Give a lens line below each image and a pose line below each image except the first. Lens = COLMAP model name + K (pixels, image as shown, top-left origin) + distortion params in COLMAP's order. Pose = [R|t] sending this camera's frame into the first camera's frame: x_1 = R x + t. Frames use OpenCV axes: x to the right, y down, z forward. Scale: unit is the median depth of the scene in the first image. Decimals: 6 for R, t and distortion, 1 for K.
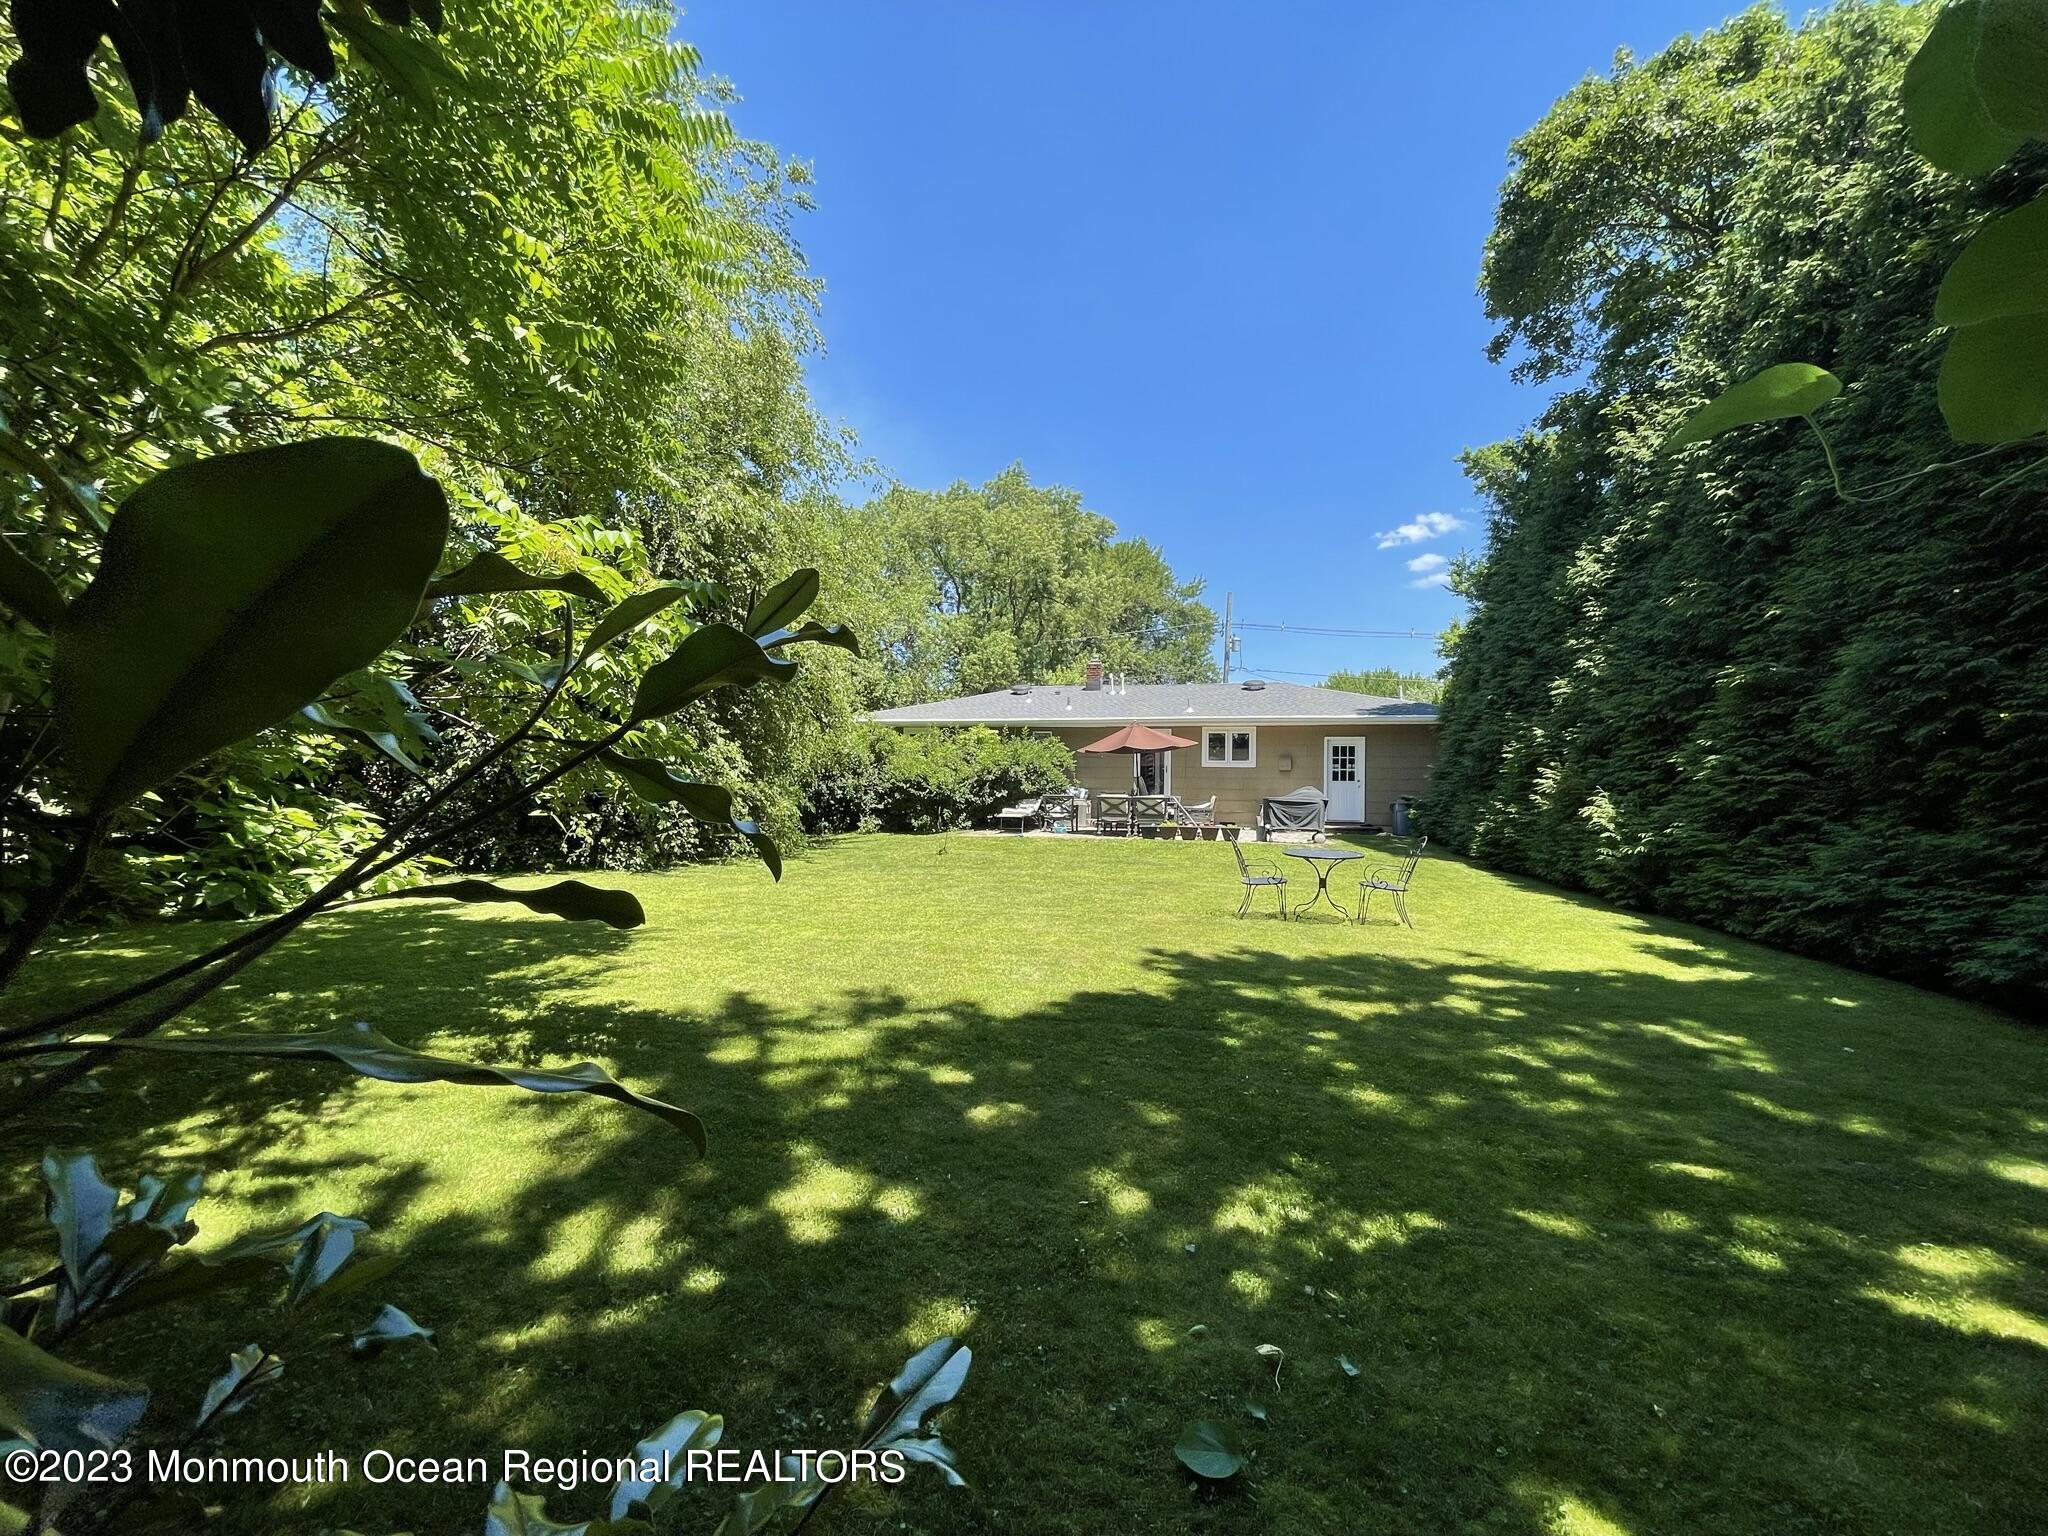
lens RADIAL K [[823.2, 0, 1020.8], [0, 823.2, 771.6], [0, 0, 1]] dist [0.003571, -0.003834]
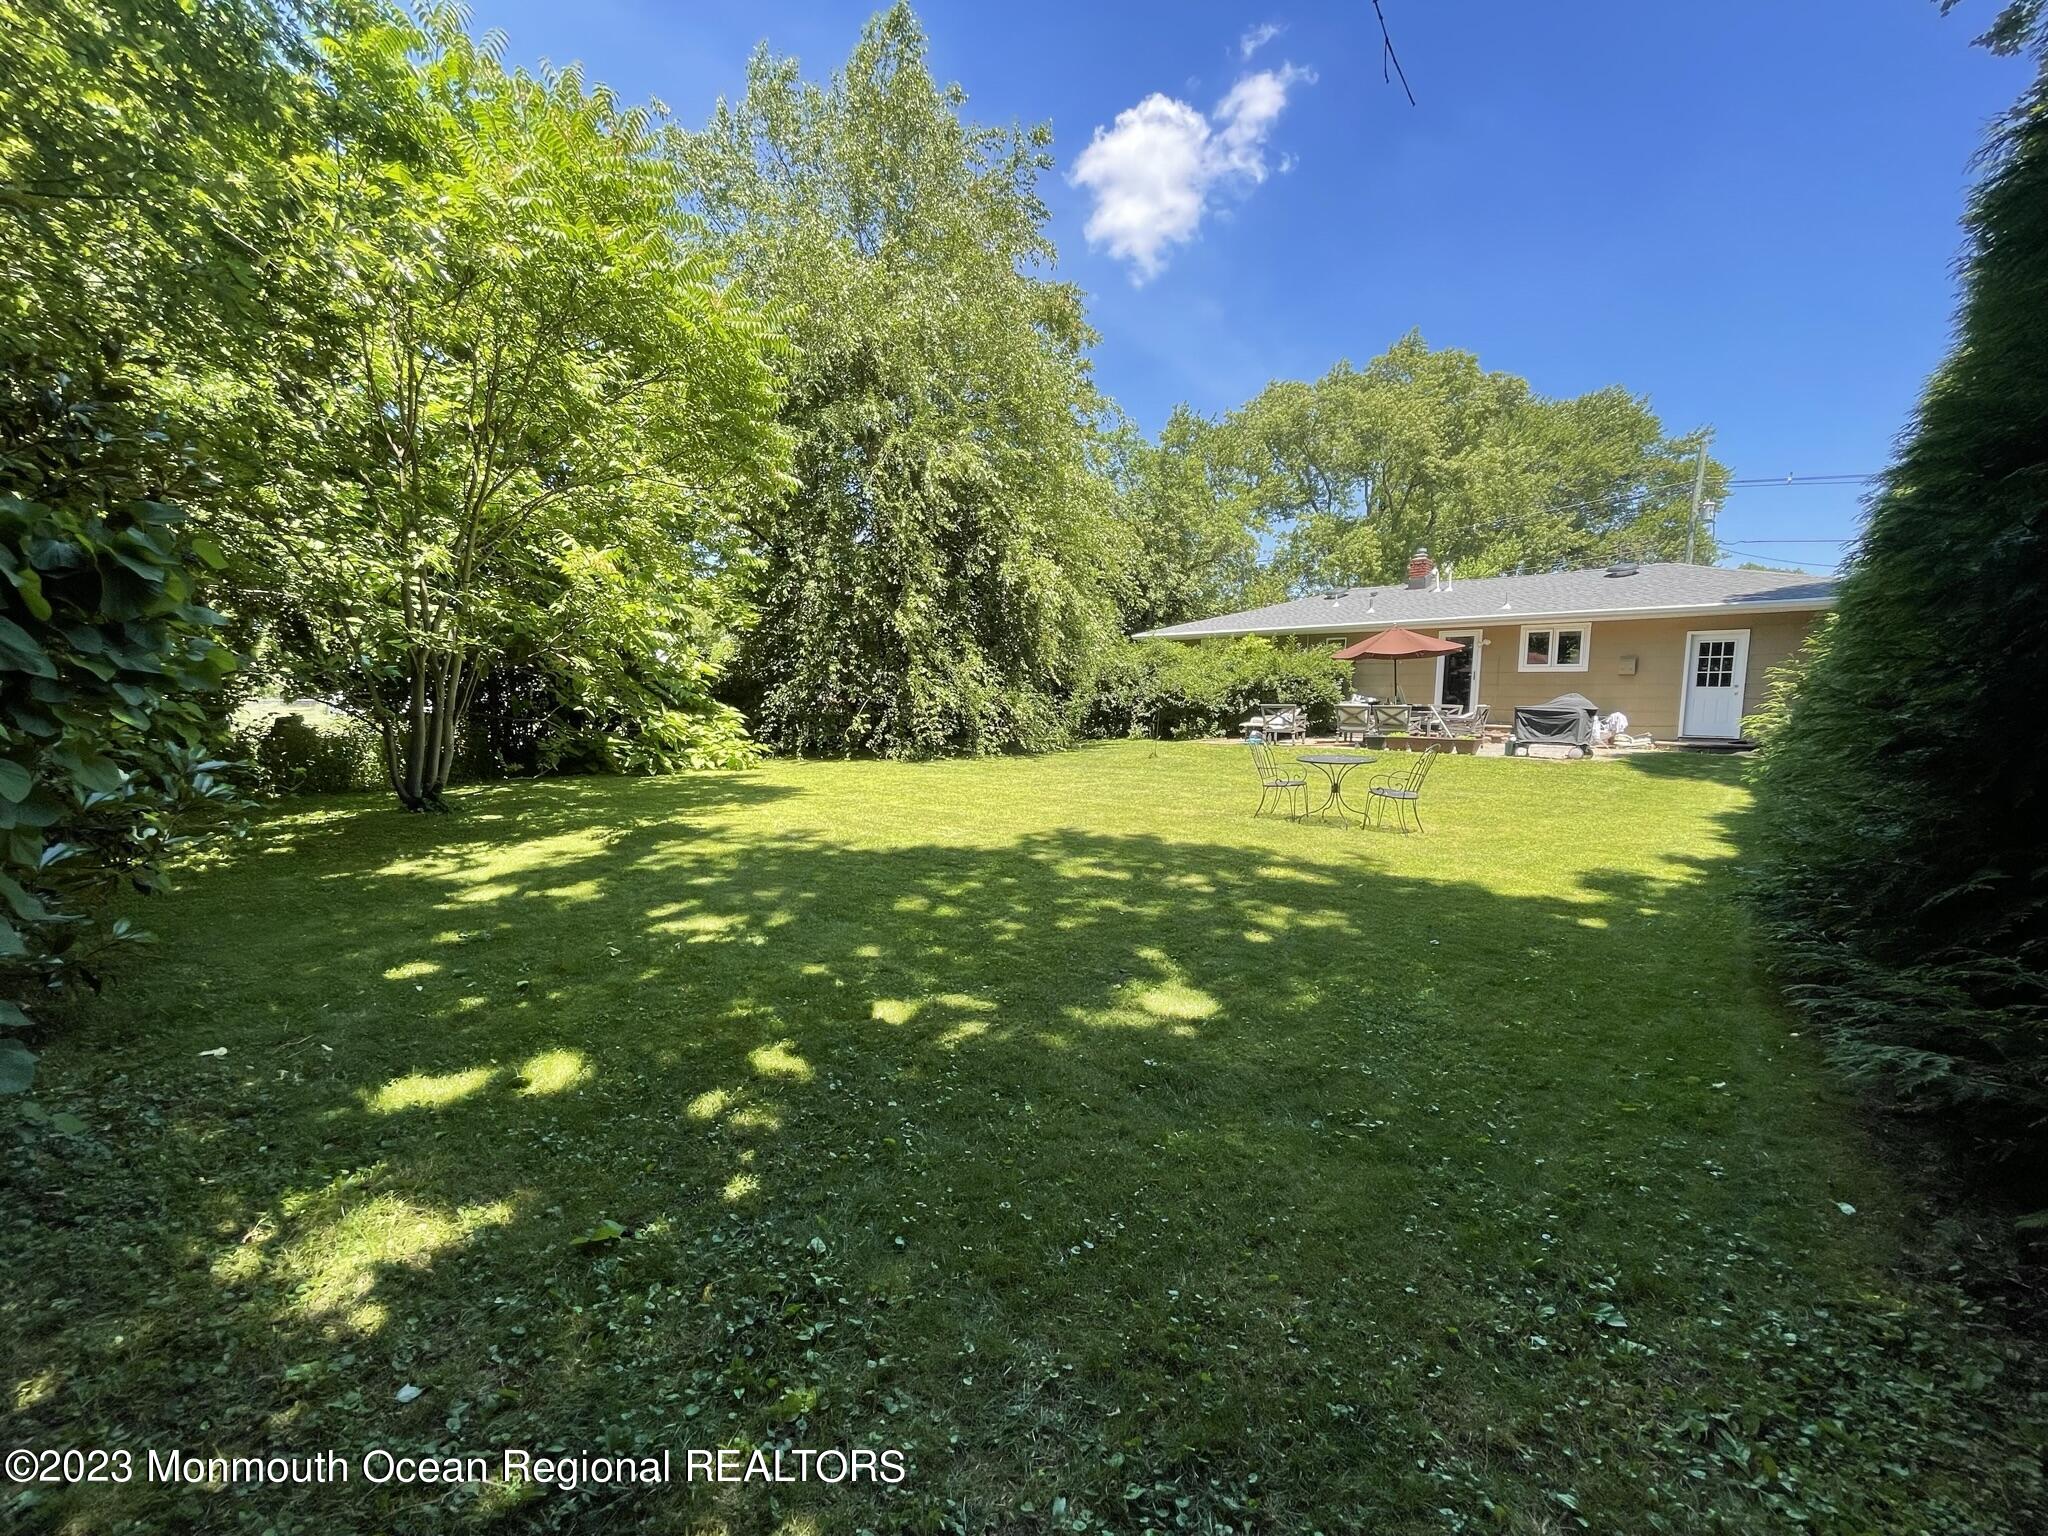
lens RADIAL K [[834.9, 0, 1019.7], [0, 834.9, 781.6], [0, 0, 1]] dist [-0.016796, 0.003998]
pose [[0.865197, 0.043344, -0.499555, 0.242273], [0.014422, 0.993694, 0.111195, 0.004619], [0.501225, -0.103411, 0.859116, -0.038983]]
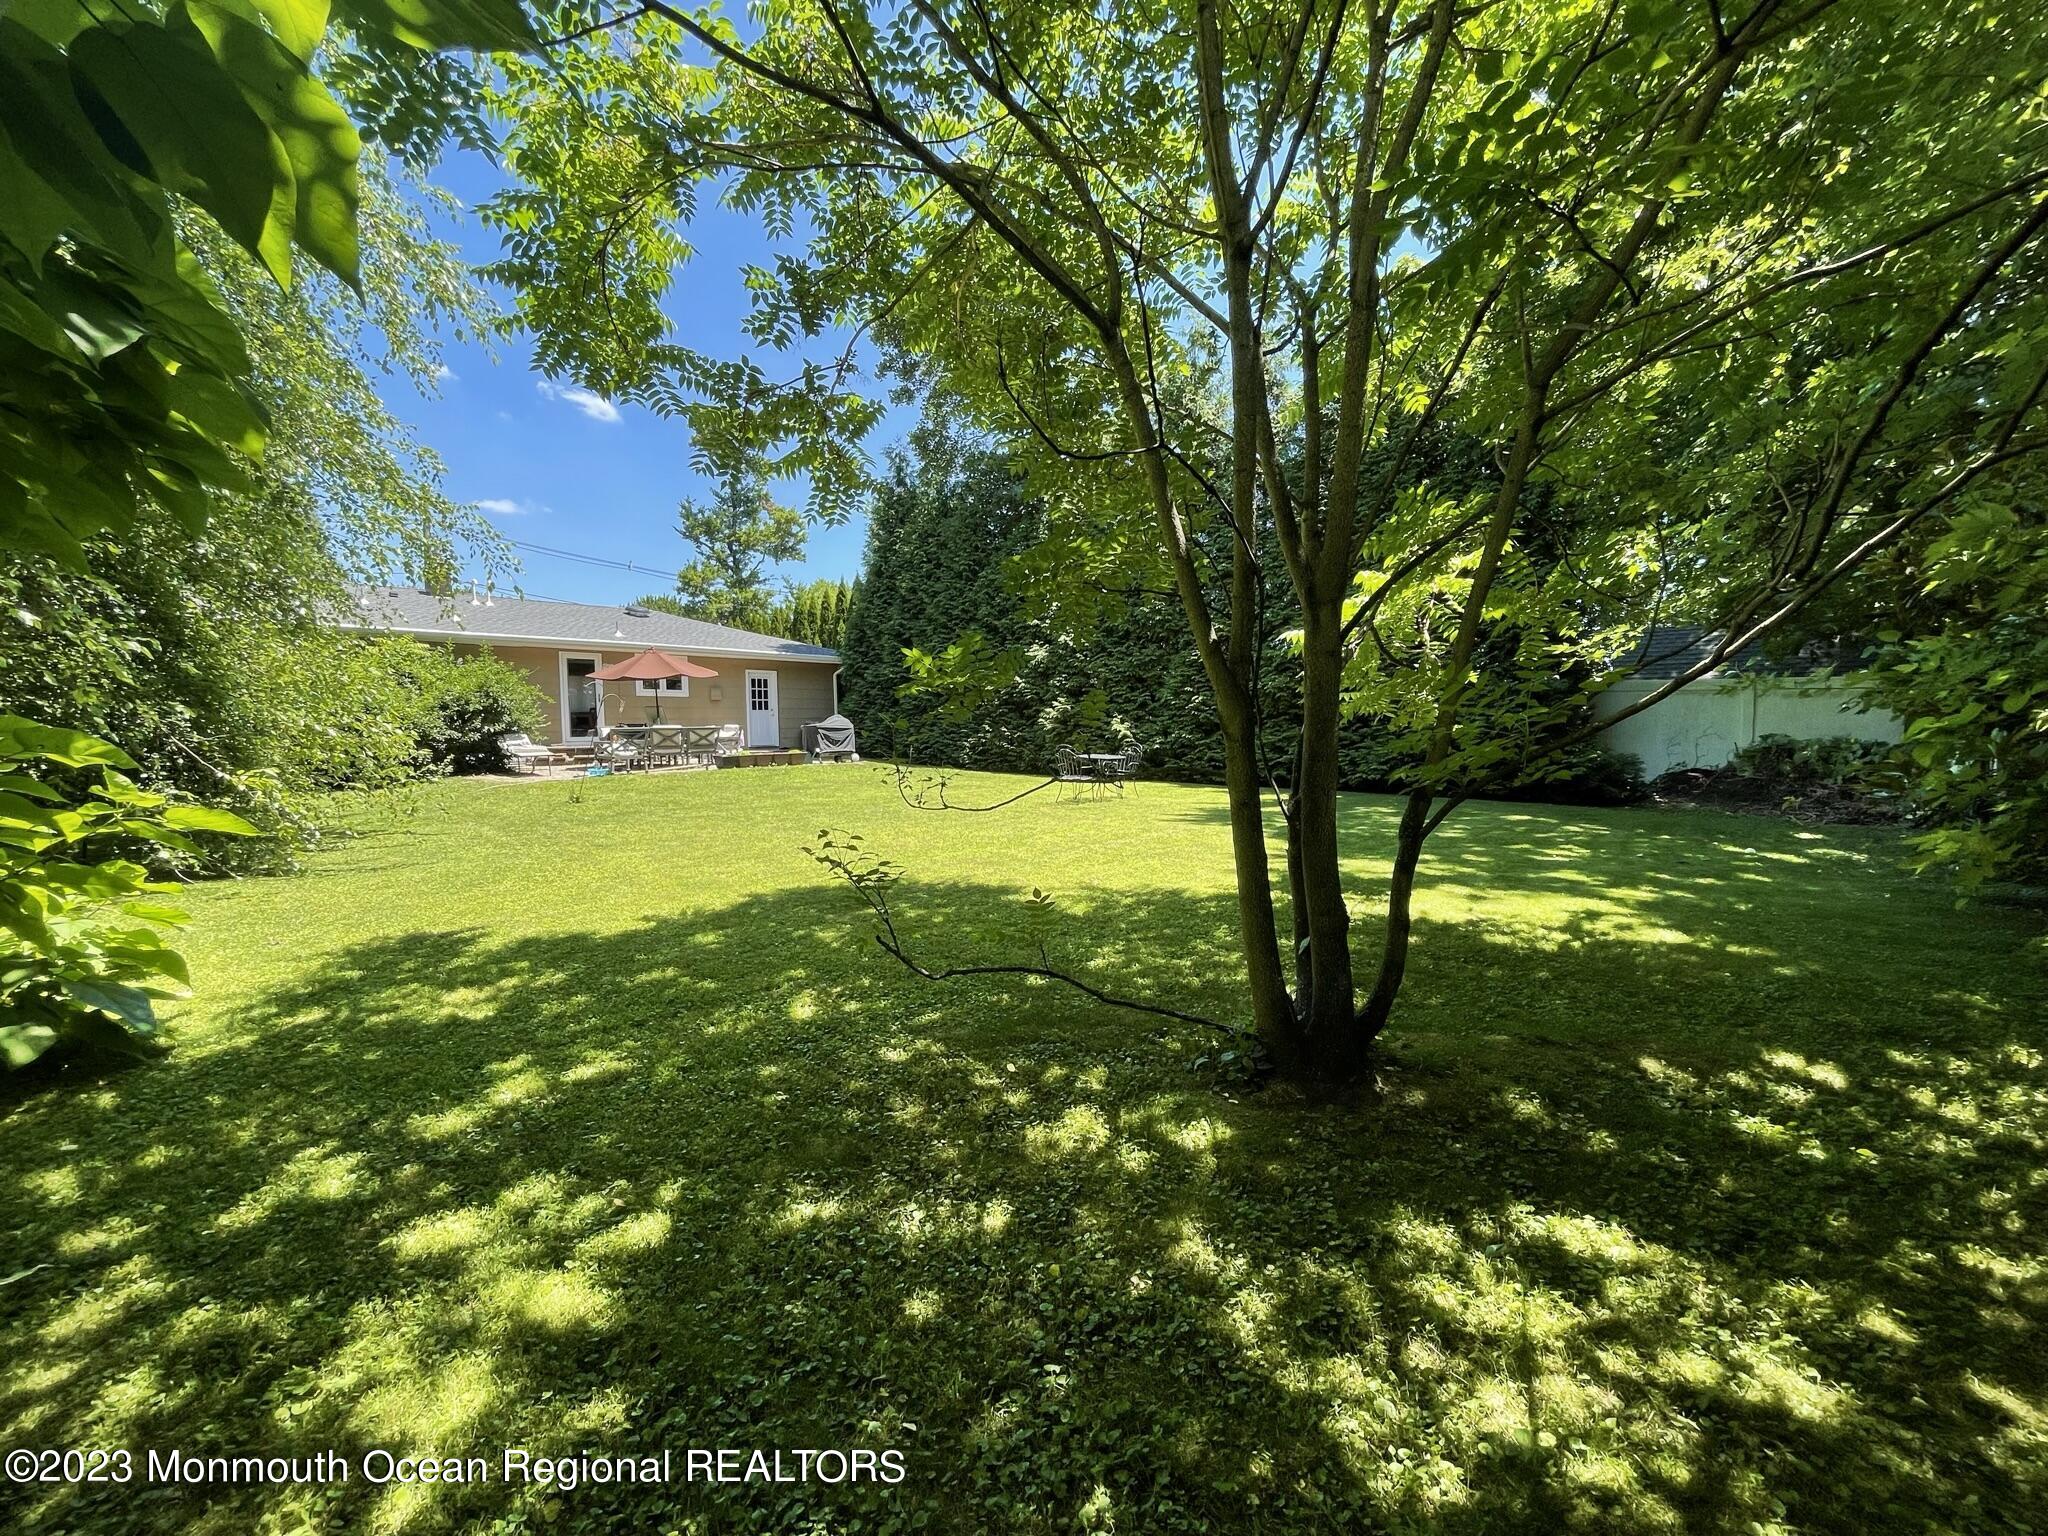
lens RADIAL K [[821.8, 0, 1019.9], [0, 821.8, 778.1], [0, 0, 1]] dist [0.001402, 0.000252]
pose [[0.478228, -0.075159, 0.875014, -0.473114], [-0.005869, 0.996036, 0.088762, 0.001965], [-0.878216, -0.047584, 0.475891, 0.180274]]
